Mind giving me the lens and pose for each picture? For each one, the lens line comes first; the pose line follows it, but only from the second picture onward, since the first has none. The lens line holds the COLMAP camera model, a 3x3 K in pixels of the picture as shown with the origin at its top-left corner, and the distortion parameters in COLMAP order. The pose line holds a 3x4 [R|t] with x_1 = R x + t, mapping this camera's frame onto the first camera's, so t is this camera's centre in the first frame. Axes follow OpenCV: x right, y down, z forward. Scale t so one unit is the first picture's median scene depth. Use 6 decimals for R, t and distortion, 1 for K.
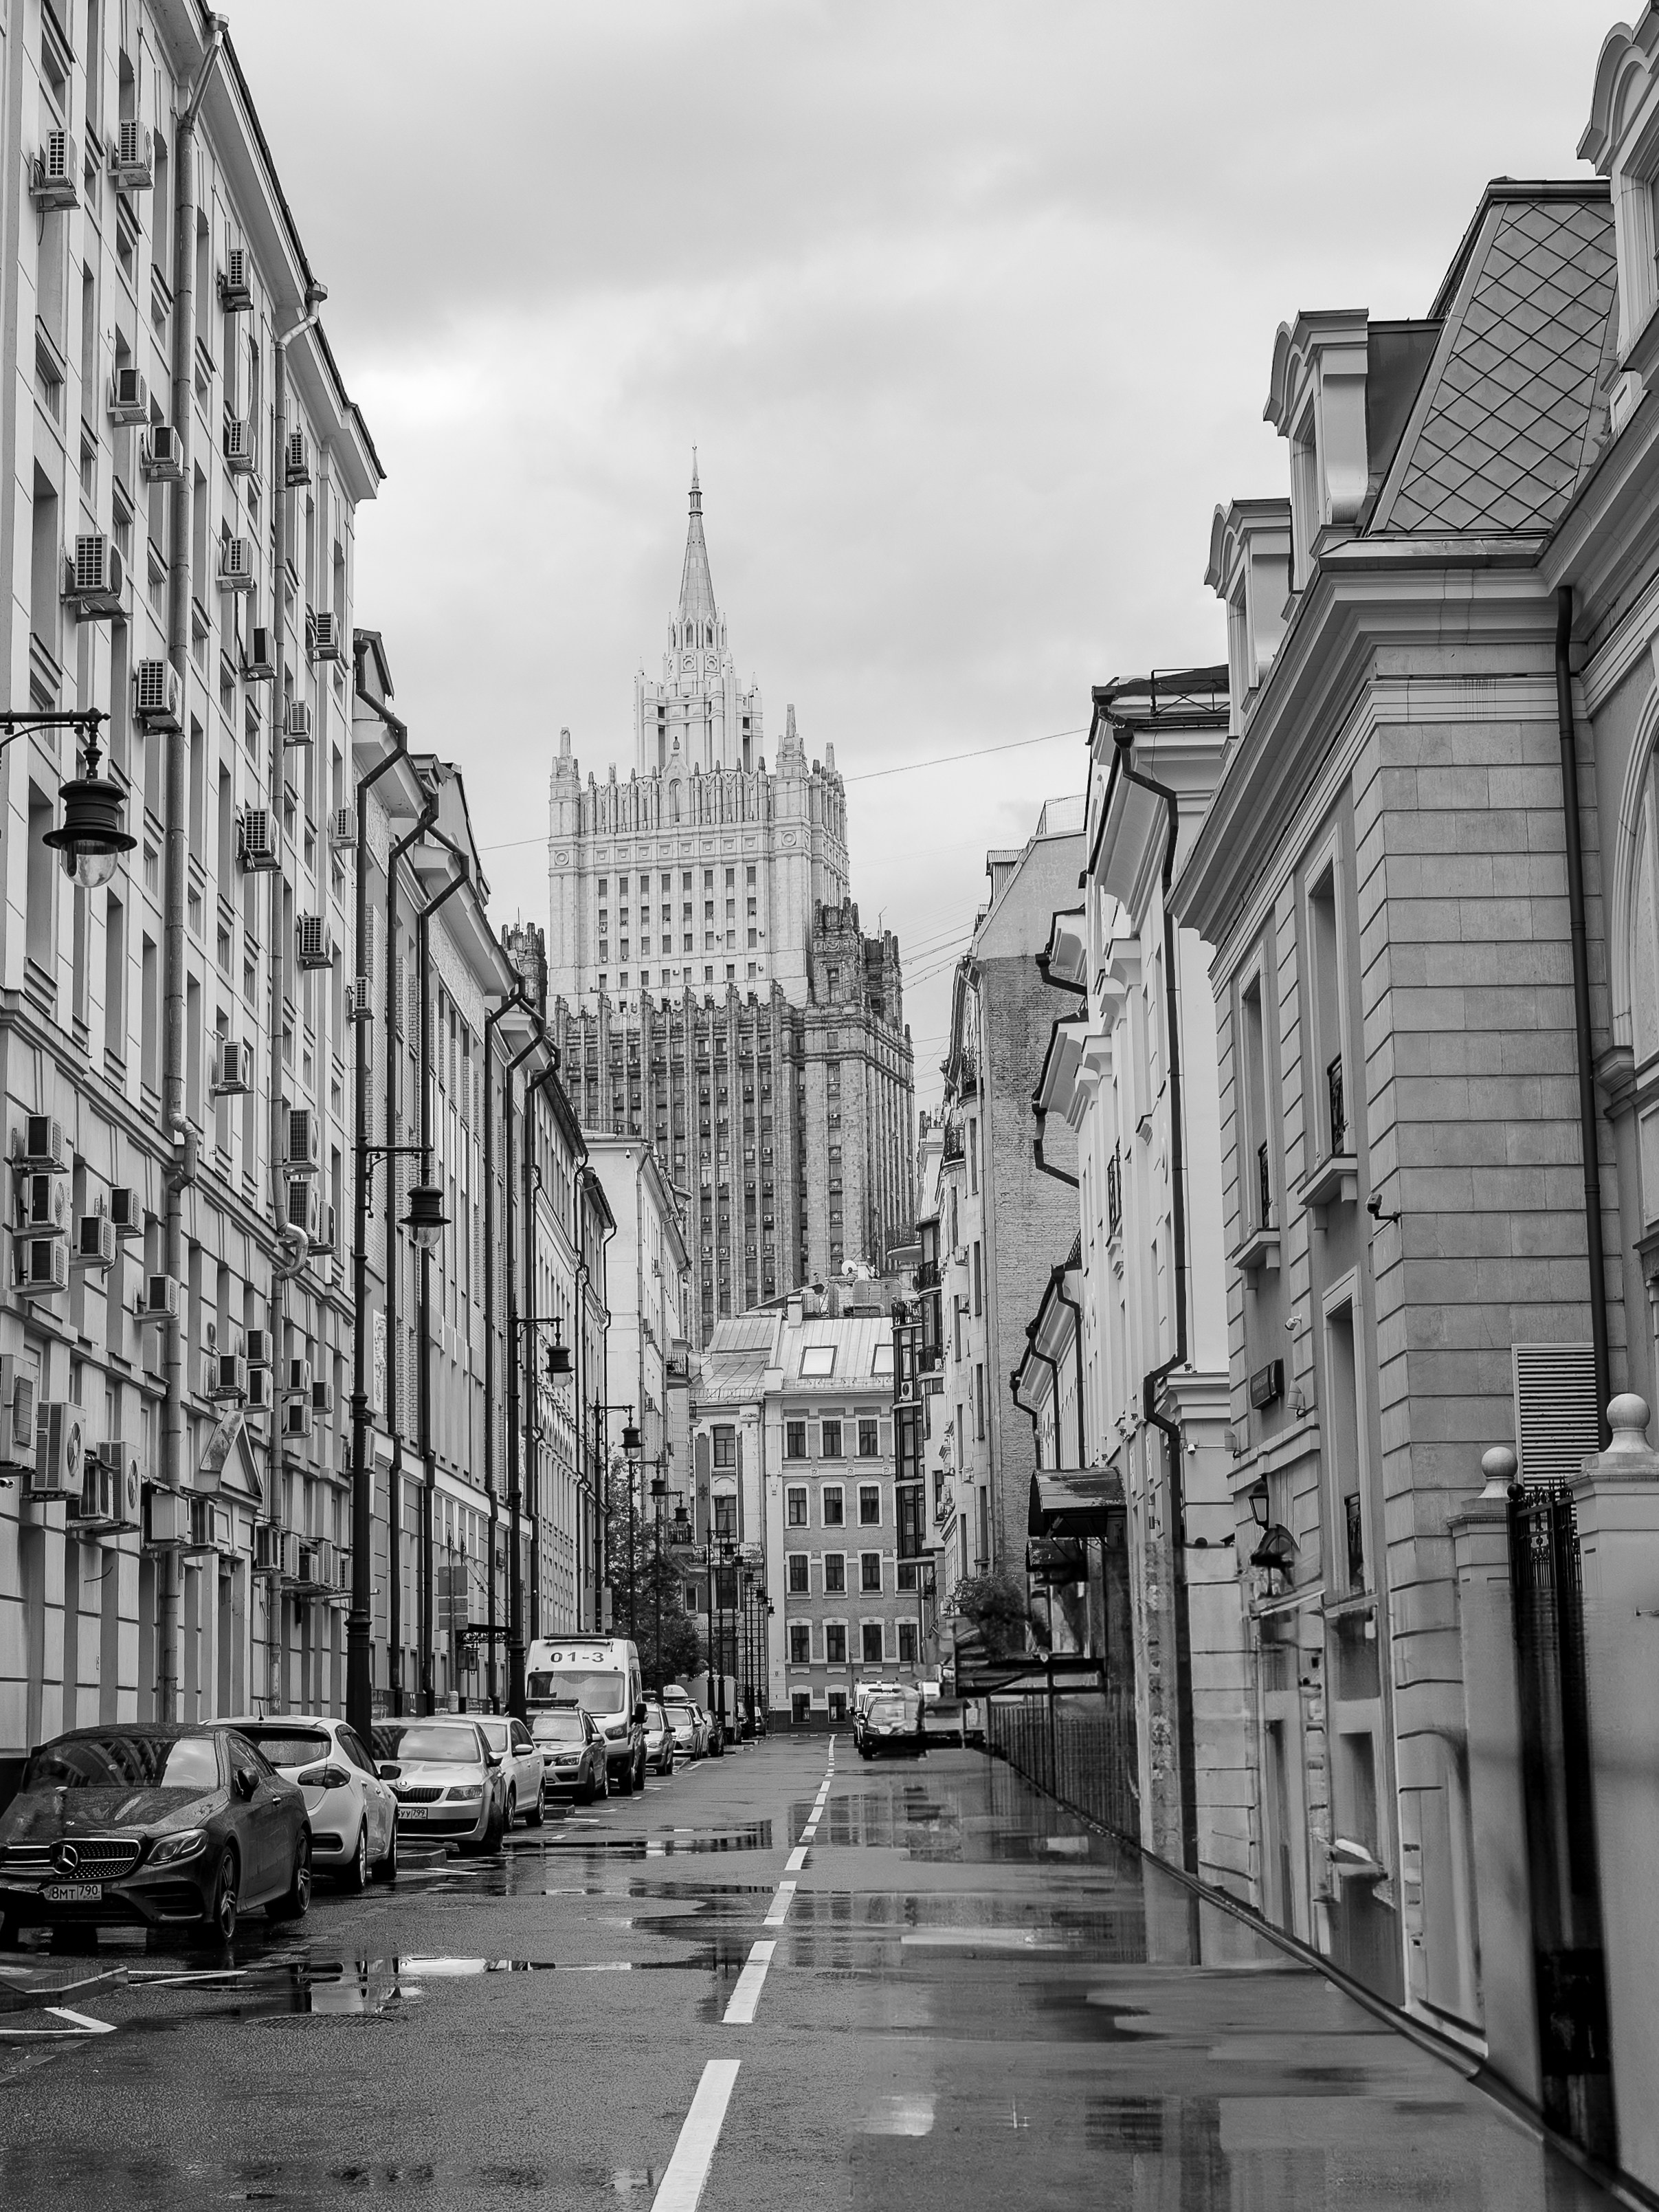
lens RADIAL K [[4215.9, 0, 692.2], [0, 4215.9, 1063.6], [0, 0, 1]] dist [0.002598, -0.025305]
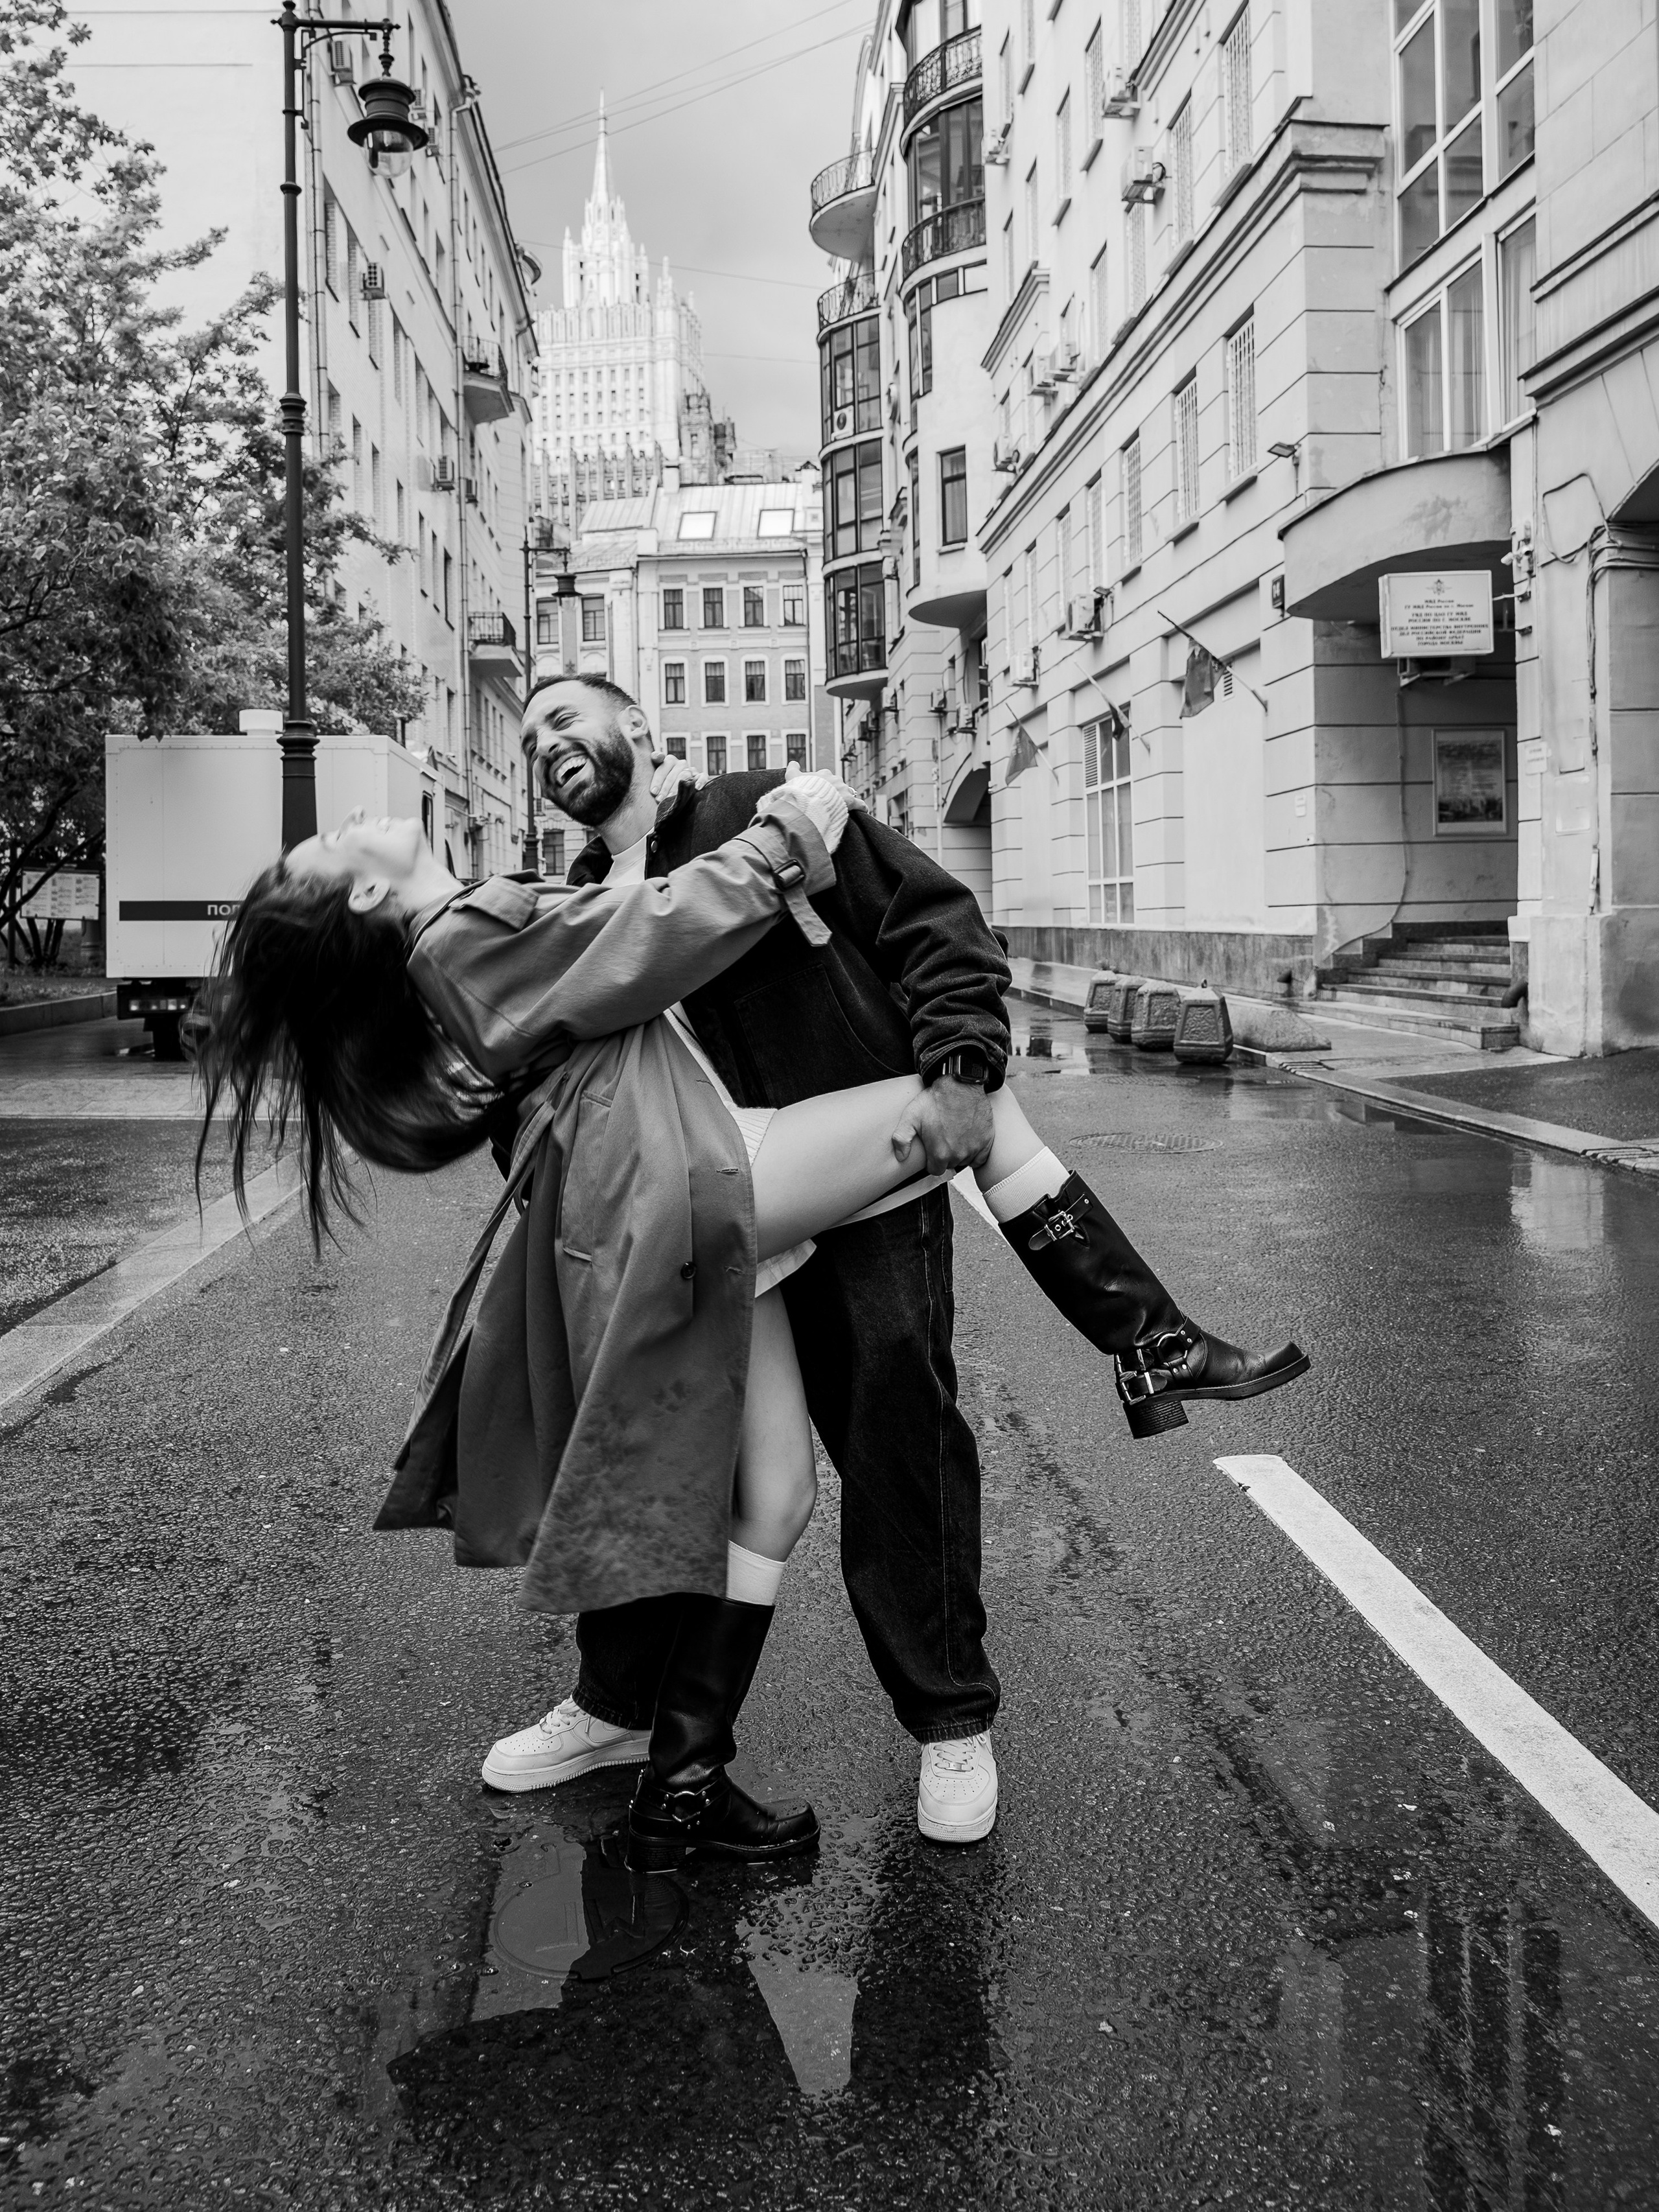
lens RADIAL K [[1653.9, 0, 827.3], [0, 1653.9, 959.4], [0, 0, 1]] dist [-0.003499, -0.001617]
pose [[0.992979, -0.008609, 0.117979, 0.014697], [-0.012992, 0.983378, 0.181106, 0.096033], [-0.117577, -0.181367, 0.976361, 0.622788]]
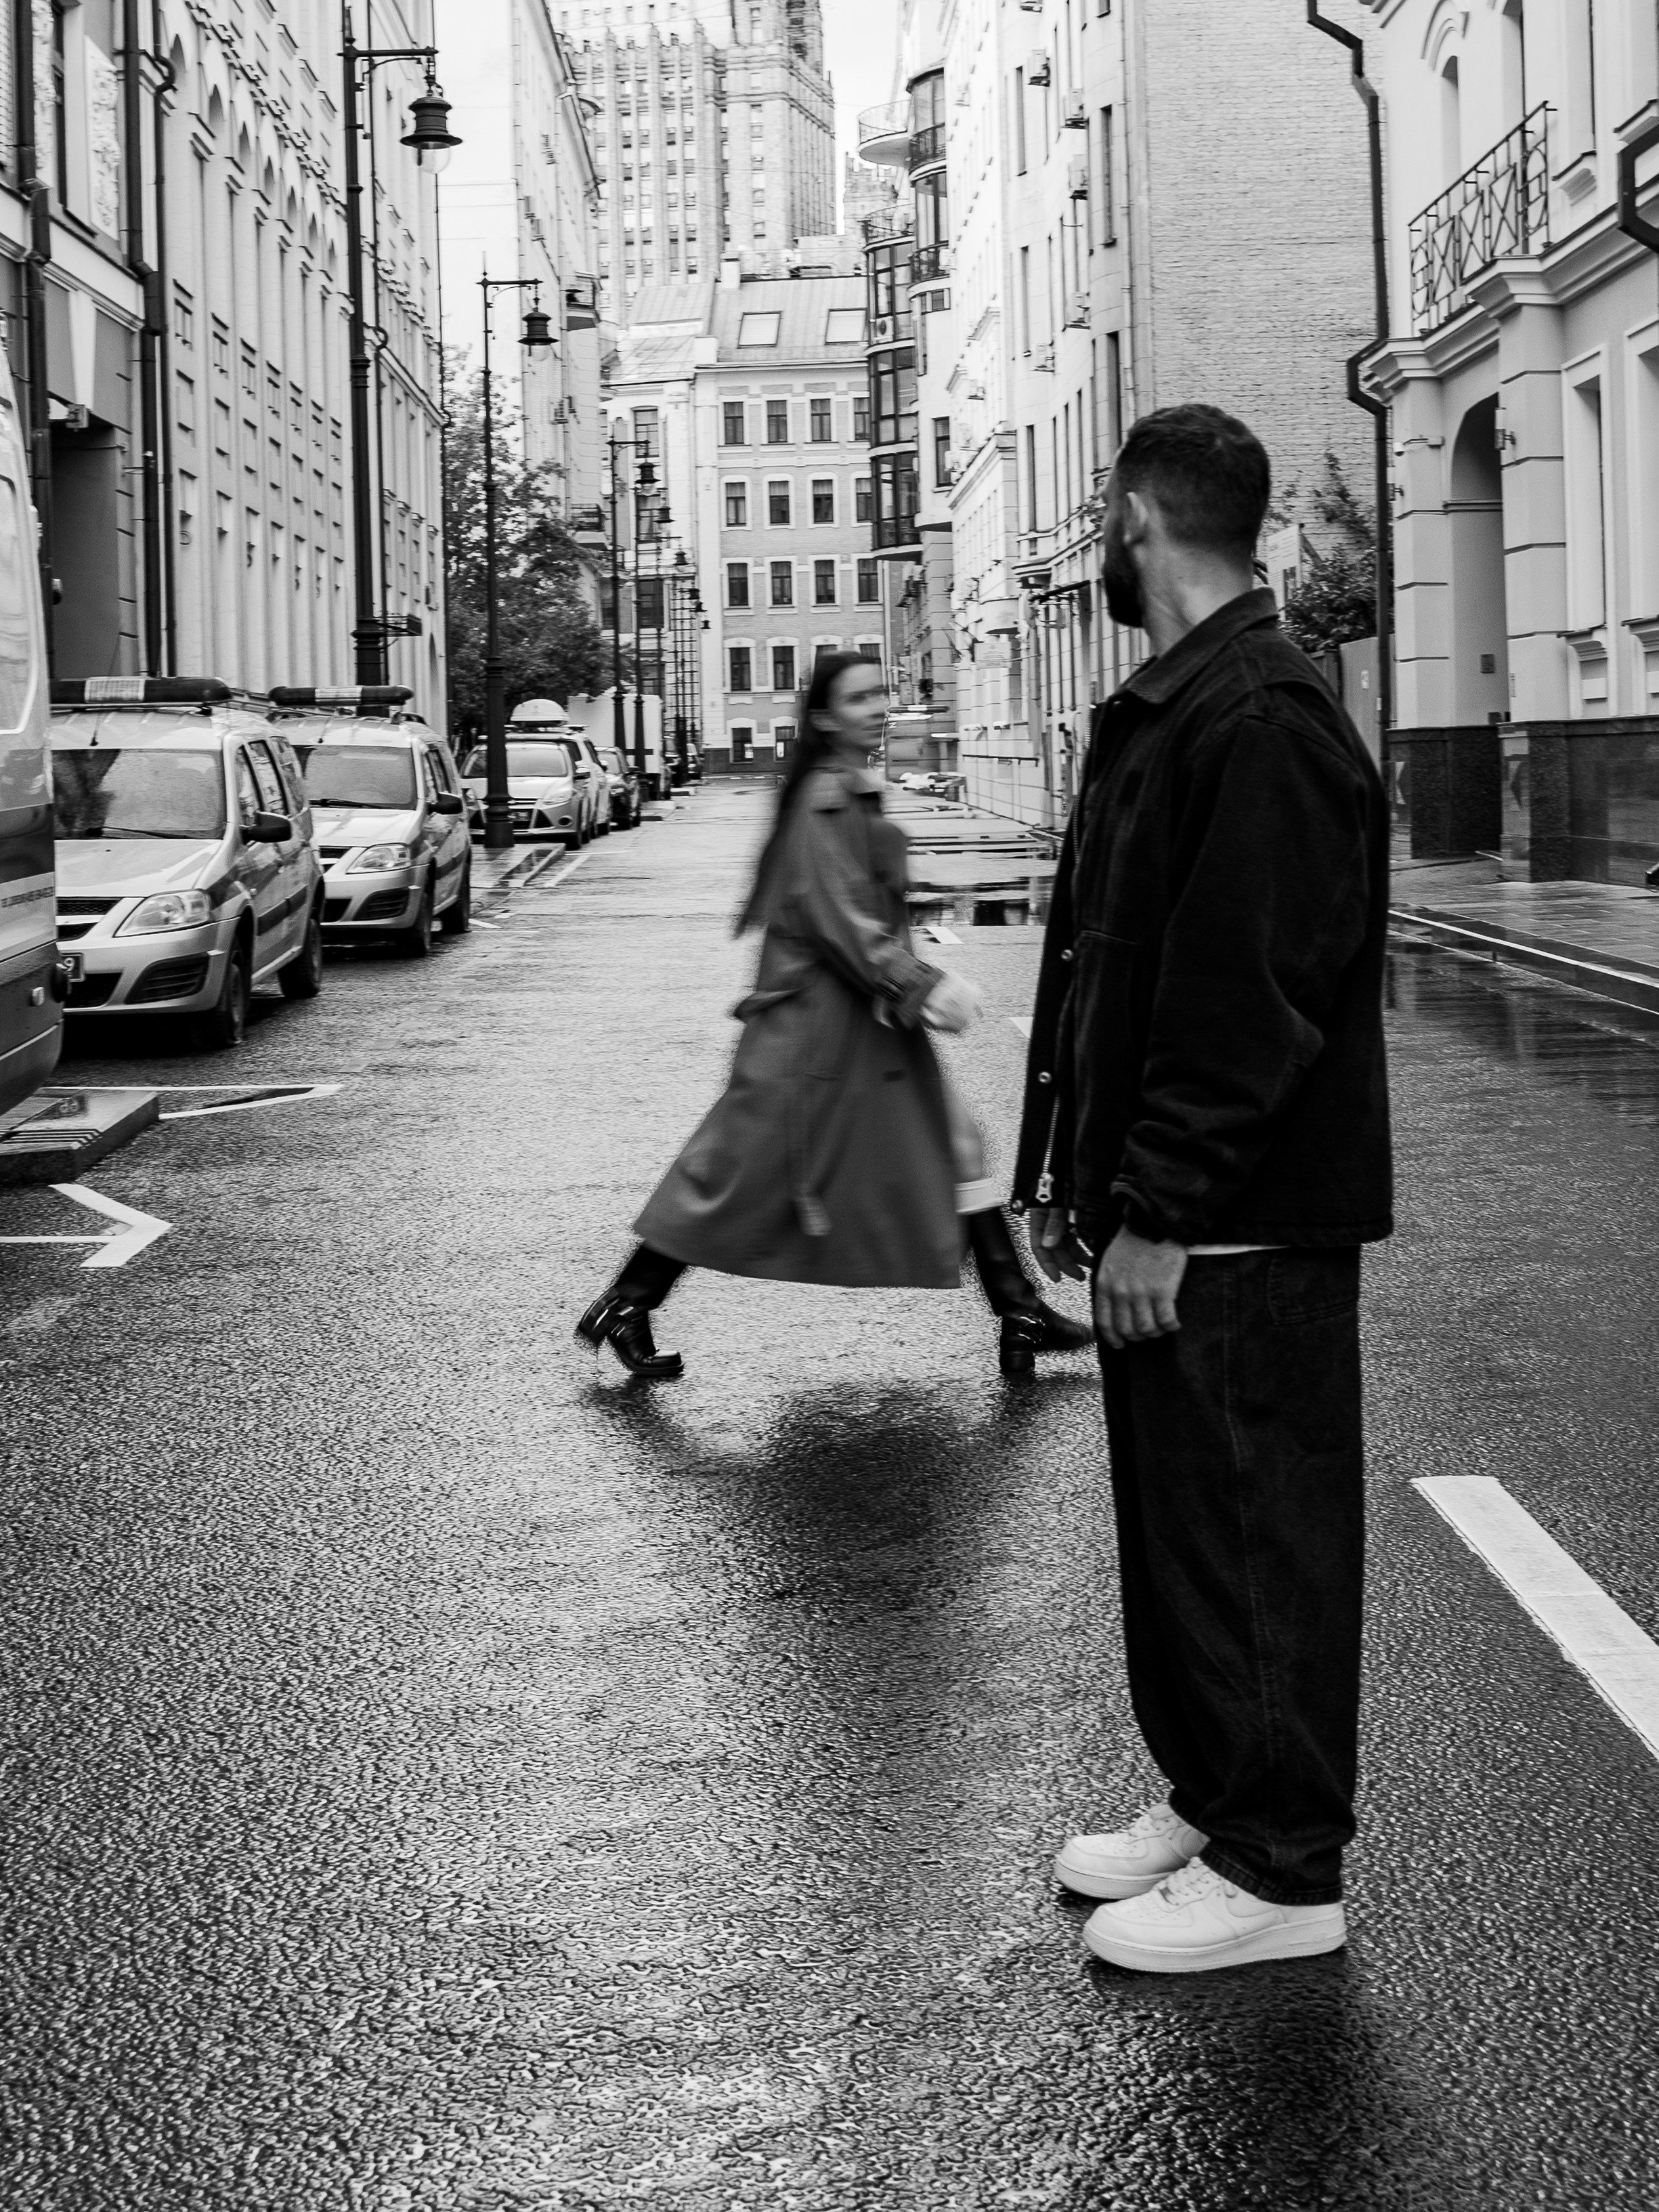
lens RADIAL K [[3331.7, 0, 875.4], [0, 3331.7, 803.8], [0, 0, 1]] dist [-0.007798, -0.015114]
pose [[0.997266, -0.012448, 0.072846, 0.003838], [0.000037, 0.985795, 0.167953, 0.051821], [-0.073902, -0.167491, 0.983100, 0.336015]]
